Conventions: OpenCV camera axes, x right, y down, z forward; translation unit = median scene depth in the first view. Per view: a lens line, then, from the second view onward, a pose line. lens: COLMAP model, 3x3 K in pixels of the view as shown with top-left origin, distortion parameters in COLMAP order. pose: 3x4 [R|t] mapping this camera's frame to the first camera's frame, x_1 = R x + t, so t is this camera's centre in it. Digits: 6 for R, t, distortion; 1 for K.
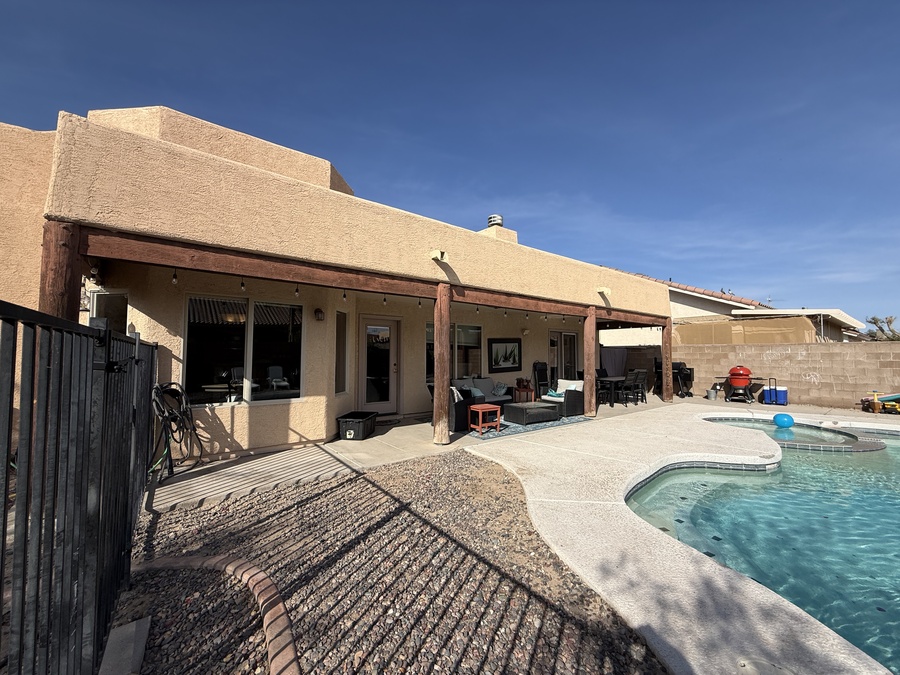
lens RADIAL K [[359.7, 0, 448.0], [0, 359.7, 338.6], [0, 0, 1]] dist [-0.000302, 0.000159]
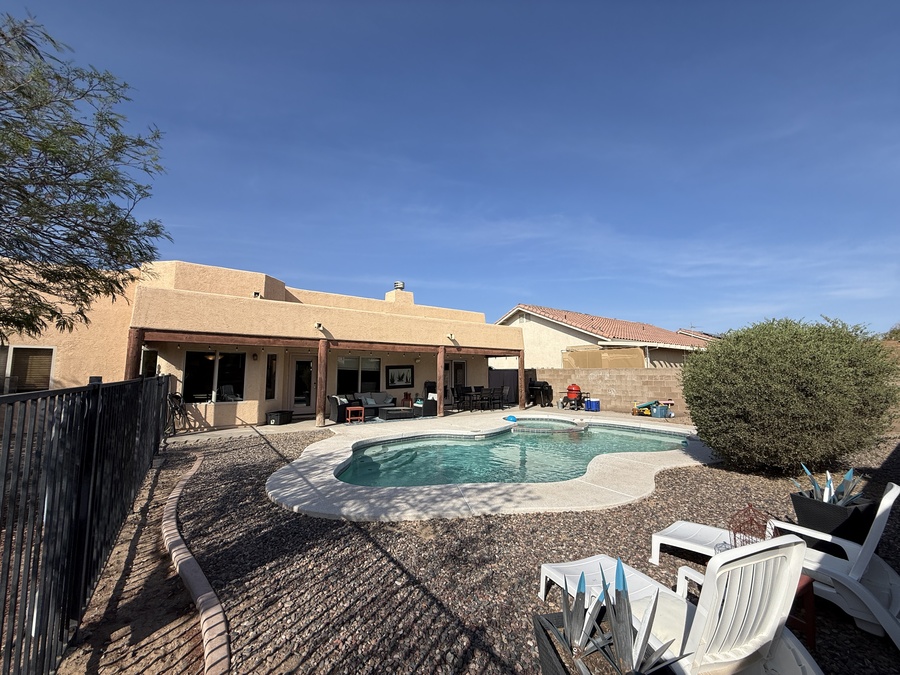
lens RADIAL K [[357.4, 0, 448.3], [0, 357.4, 337.9], [0, 0, 1]] dist [-0.000237, 0.000014]
pose [[0.999640, -0.003863, -0.026547, 0.464682], [0.002478, 0.998643, -0.052015, -0.044321], [0.026712, 0.051931, 0.998293, -0.562294]]
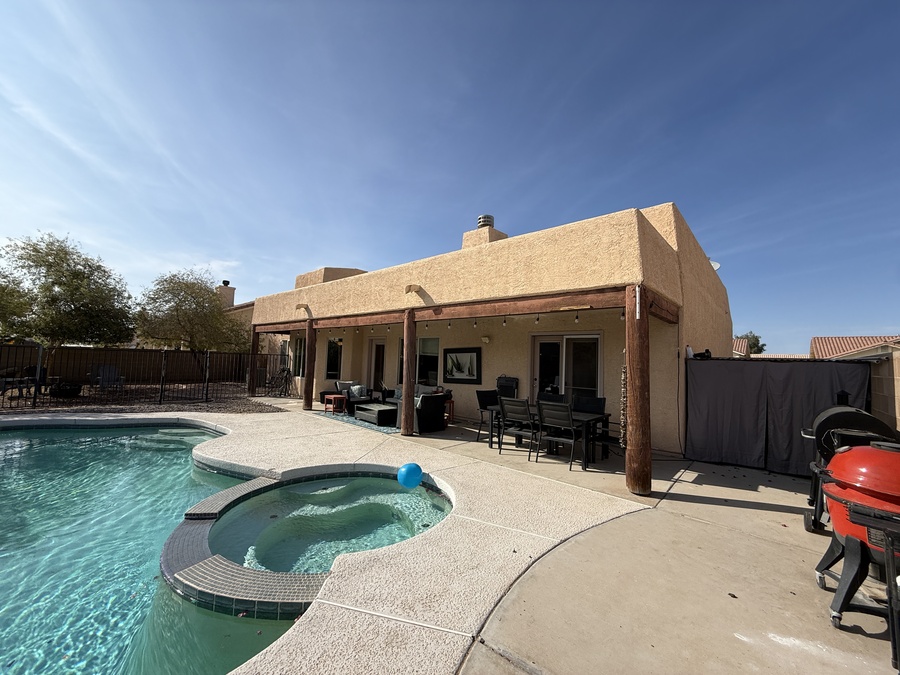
lens RADIAL K [[359.7, 0, 448.0], [0, 359.7, 338.6], [0, 0, 1]] dist [-0.000302, 0.000159]
pose [[0.175812, -0.055834, -0.982839, 1.270000], [0.007747, 0.998438, -0.055335, 0.030908], [0.984393, 0.002115, 0.175970, 0.929194]]
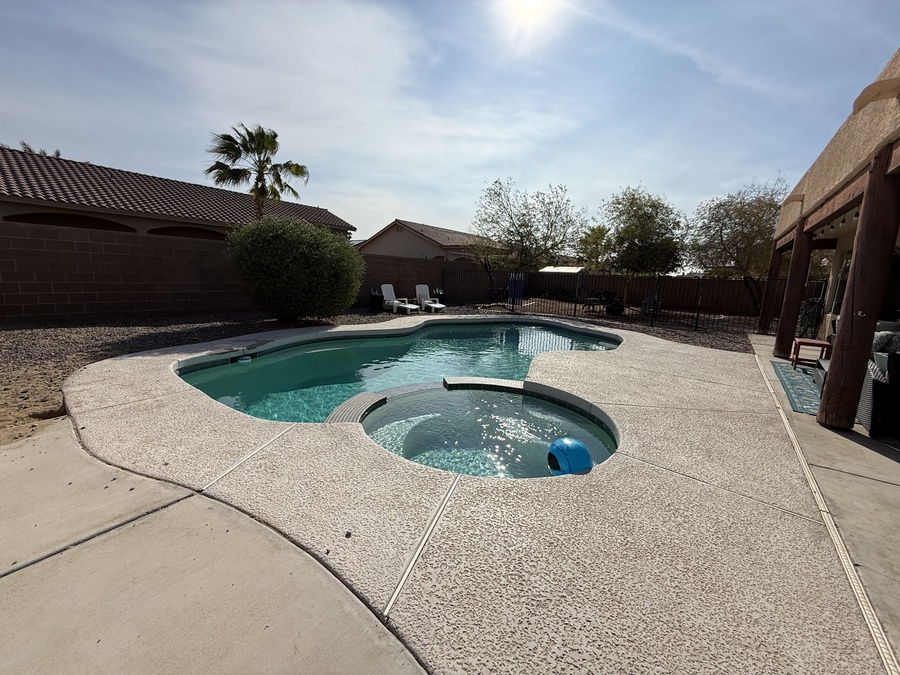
lens RADIAL K [[356.3, 0, 452.9], [0, 356.3, 336.9], [0, 0, 1]] dist [0.001116, 0.000139]
pose [[-0.962218, 0.011116, -0.272054, 0.949502], [-0.026467, 0.990616, 0.134087, 0.061570], [0.270992, 0.136221, -0.952894, 1.242105]]
